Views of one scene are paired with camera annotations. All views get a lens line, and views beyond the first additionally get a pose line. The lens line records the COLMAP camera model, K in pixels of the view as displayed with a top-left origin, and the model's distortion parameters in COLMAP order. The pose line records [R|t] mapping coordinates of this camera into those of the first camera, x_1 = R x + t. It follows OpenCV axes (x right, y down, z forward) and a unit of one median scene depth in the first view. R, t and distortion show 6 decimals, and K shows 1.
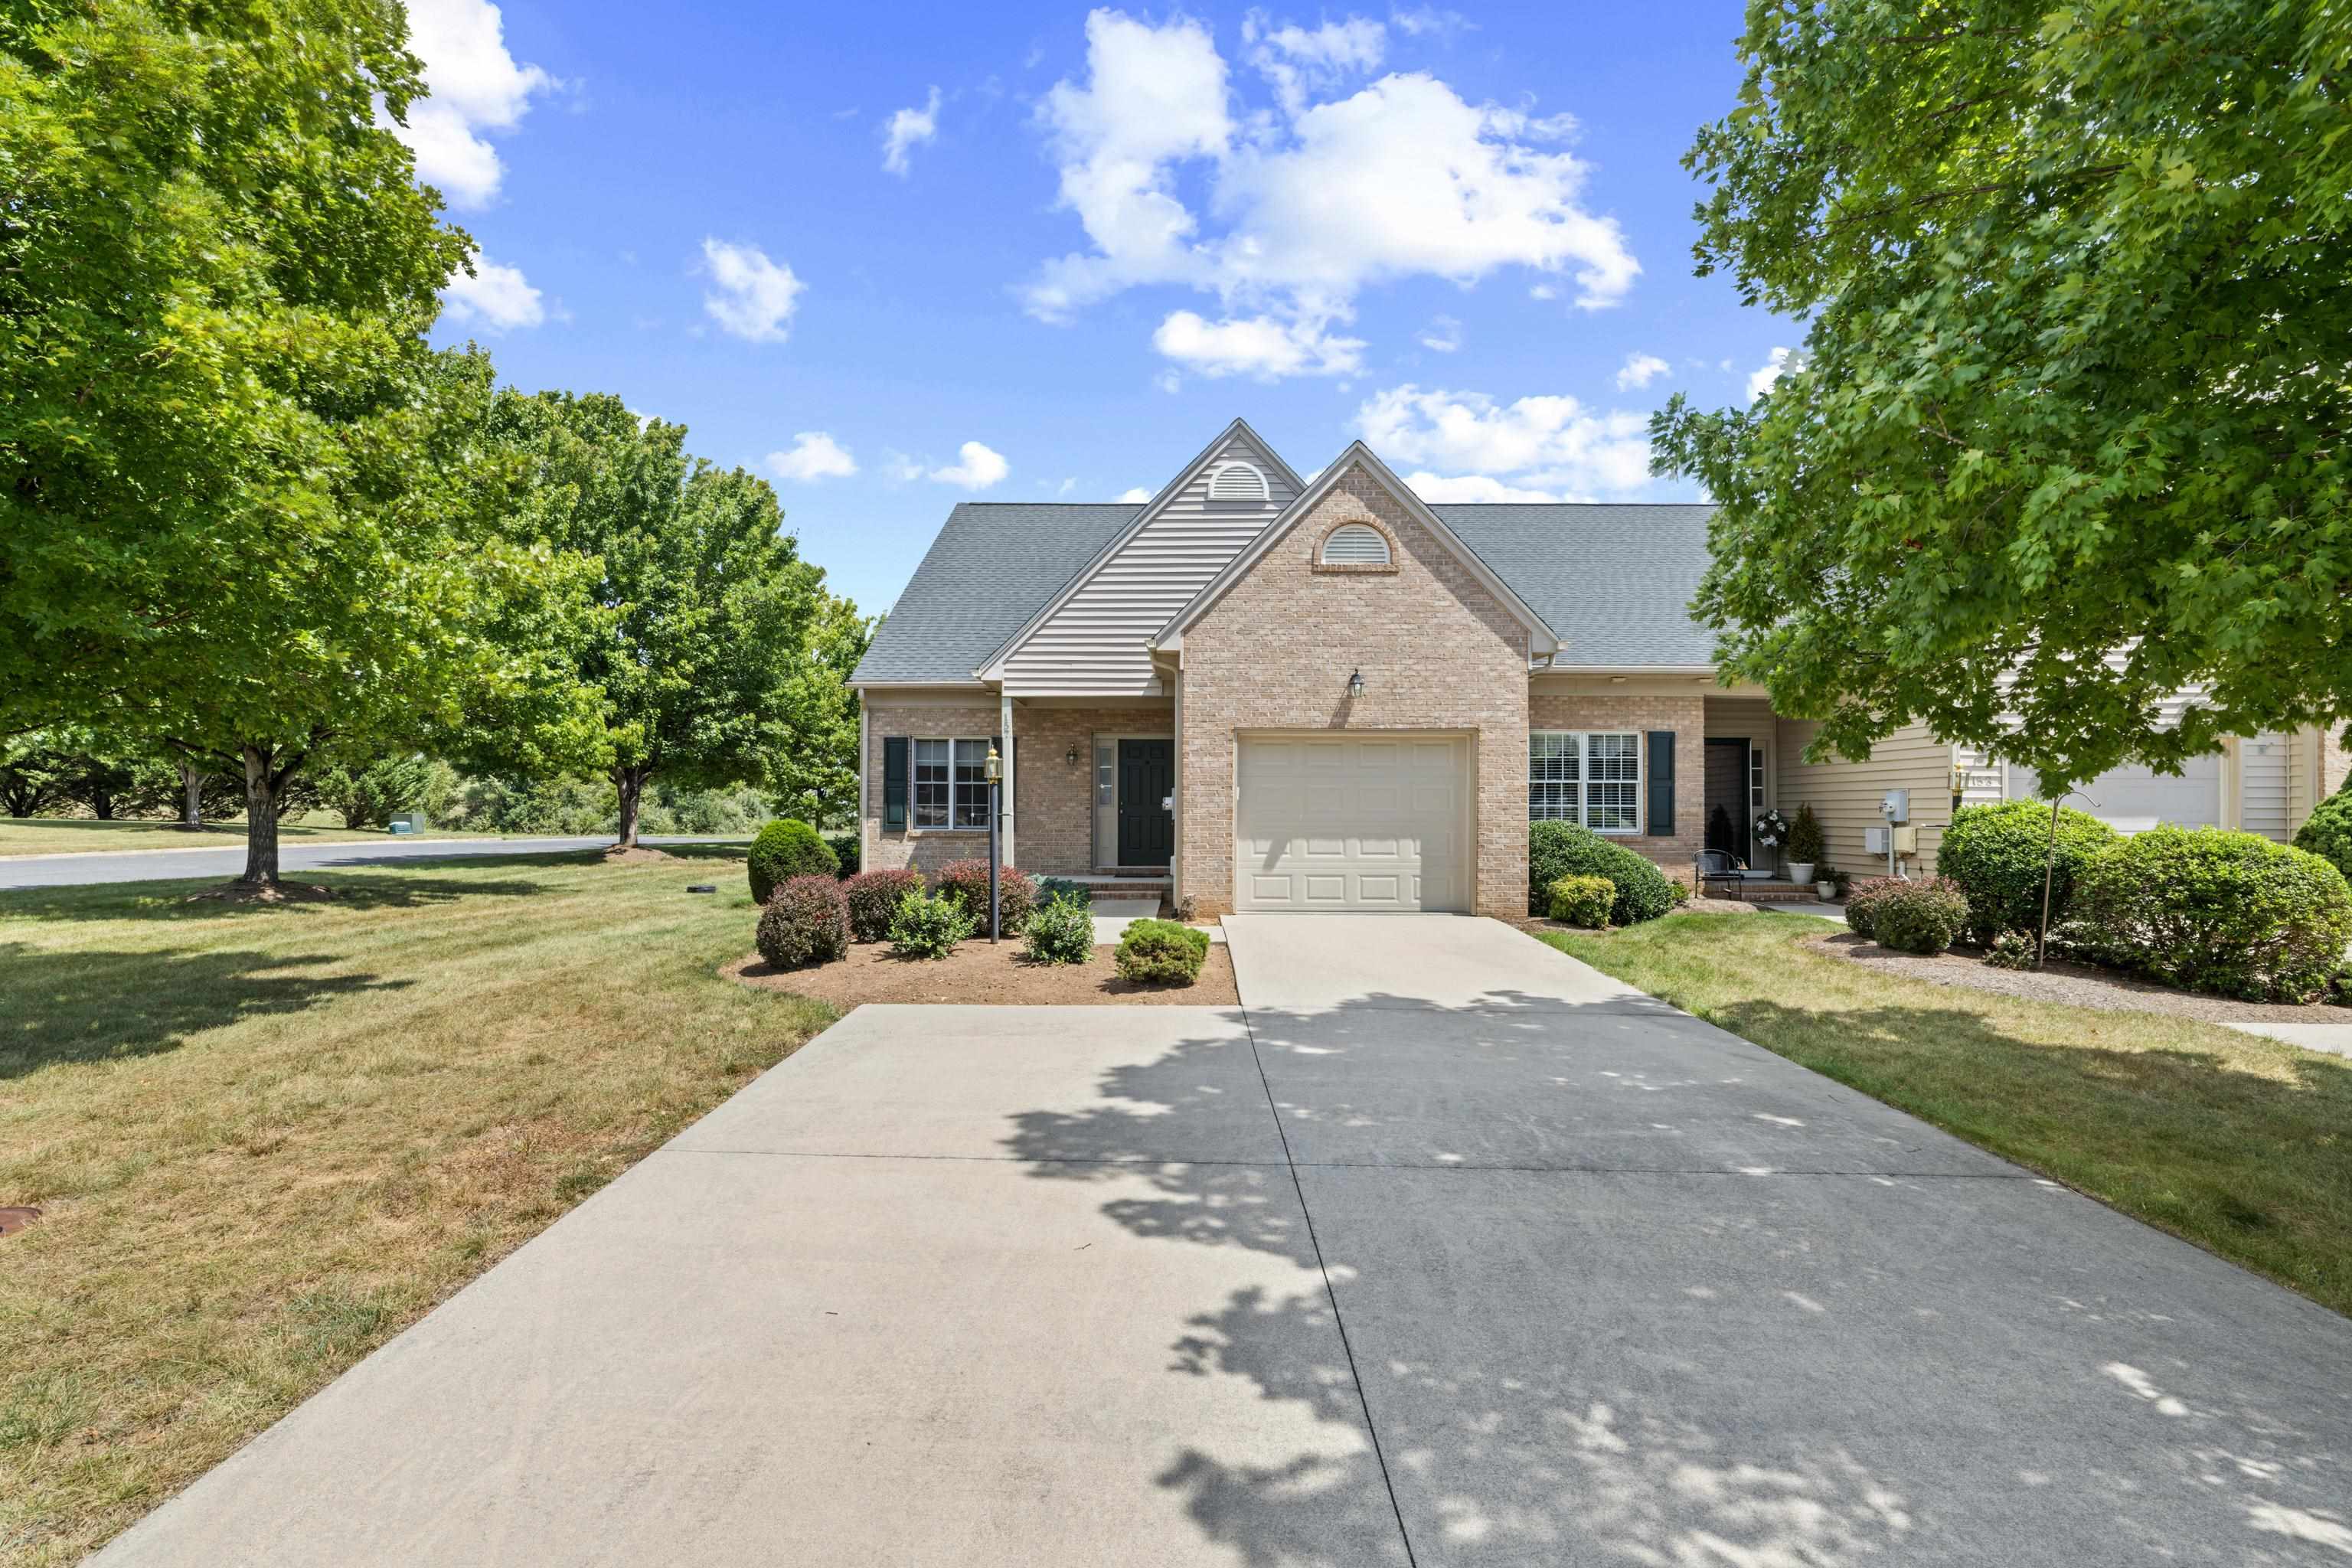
lens RADIAL K [[1055.7, 0, 1174.6], [0, 1055.7, 777.6], [0, 0, 1]] dist [-0.016181, 0.000180]
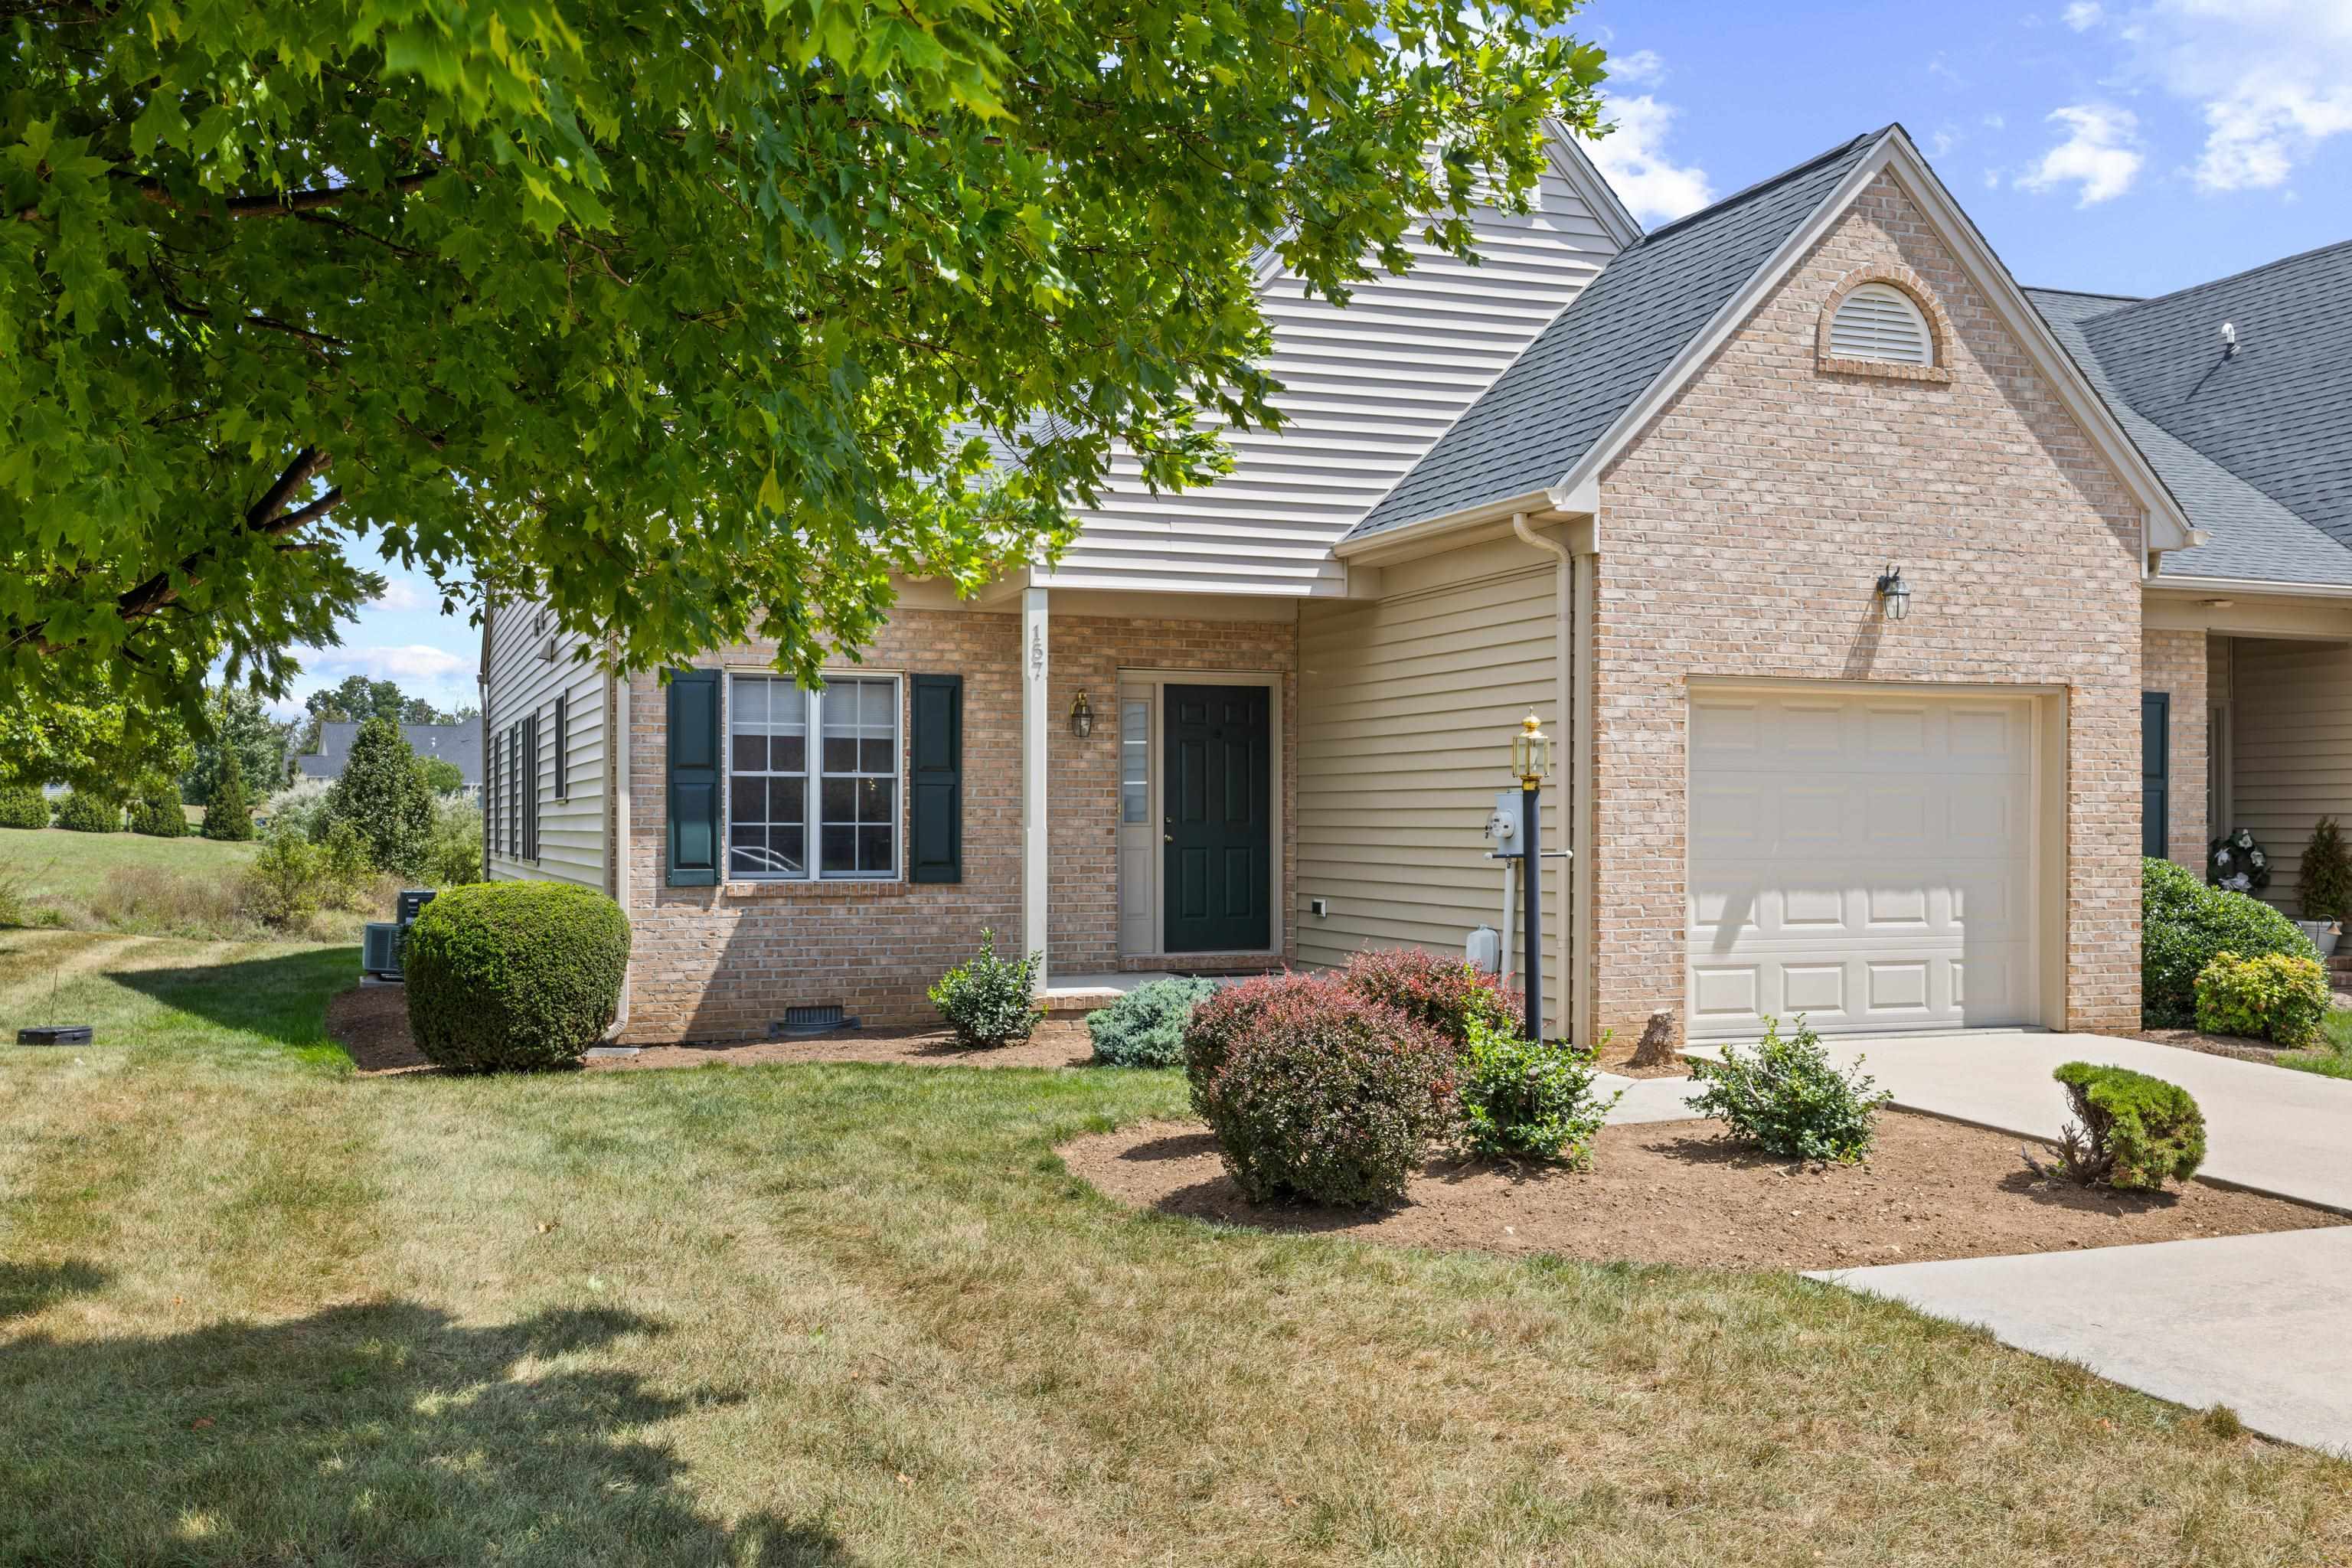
lens RADIAL K [[2164.4, 0, 1180.6], [0, 2164.4, 808.9], [0, 0, 1]] dist [-0.001994, -0.006415]
pose [[0.933086, 0.000195, 0.359654, -0.506500], [-0.009877, 0.999637, 0.025081, -0.006305], [-0.359518, -0.026955, 0.932749, 0.119389]]
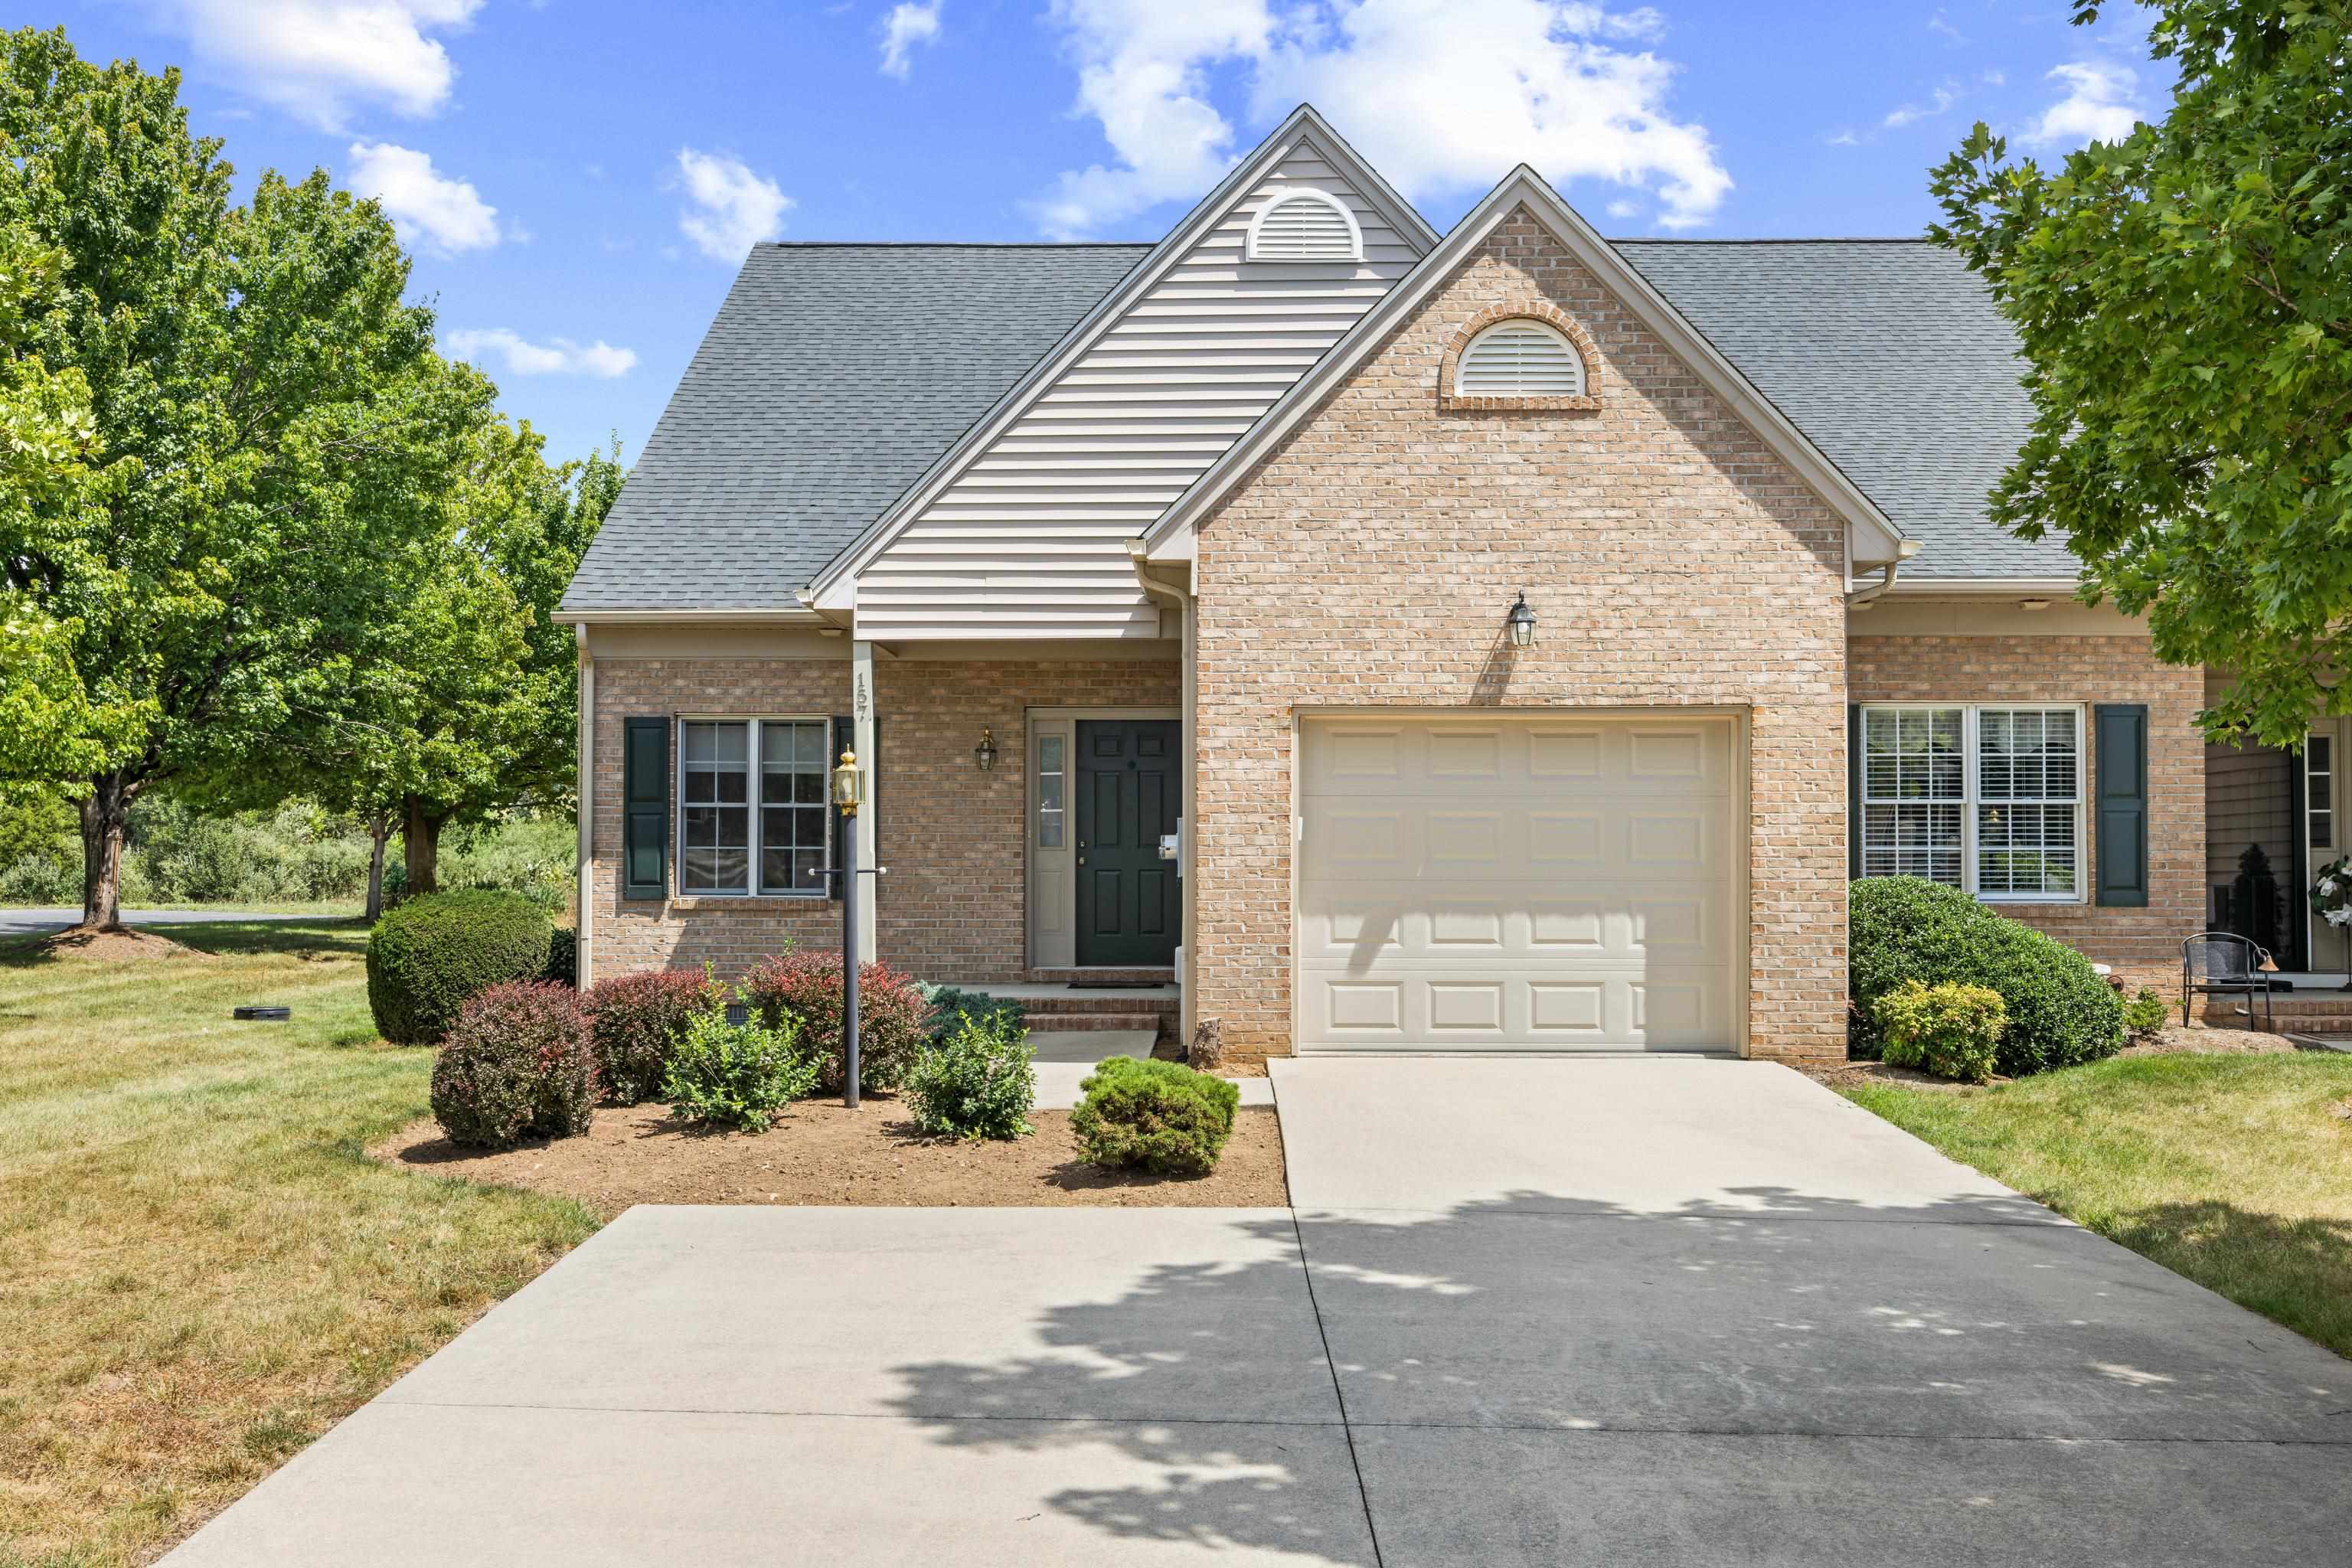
lens RADIAL K [[2247.4, 0, 1176.0], [0, 2247.4, 784.0], [0, 0, 1]] dist [-0.009882, -0.006664]
pose [[0.999963, -0.002010, -0.008351, 0.006186], [0.002032, 0.999994, 0.002635, -0.010058], [0.008345, -0.002652, 0.999962, -0.126726]]
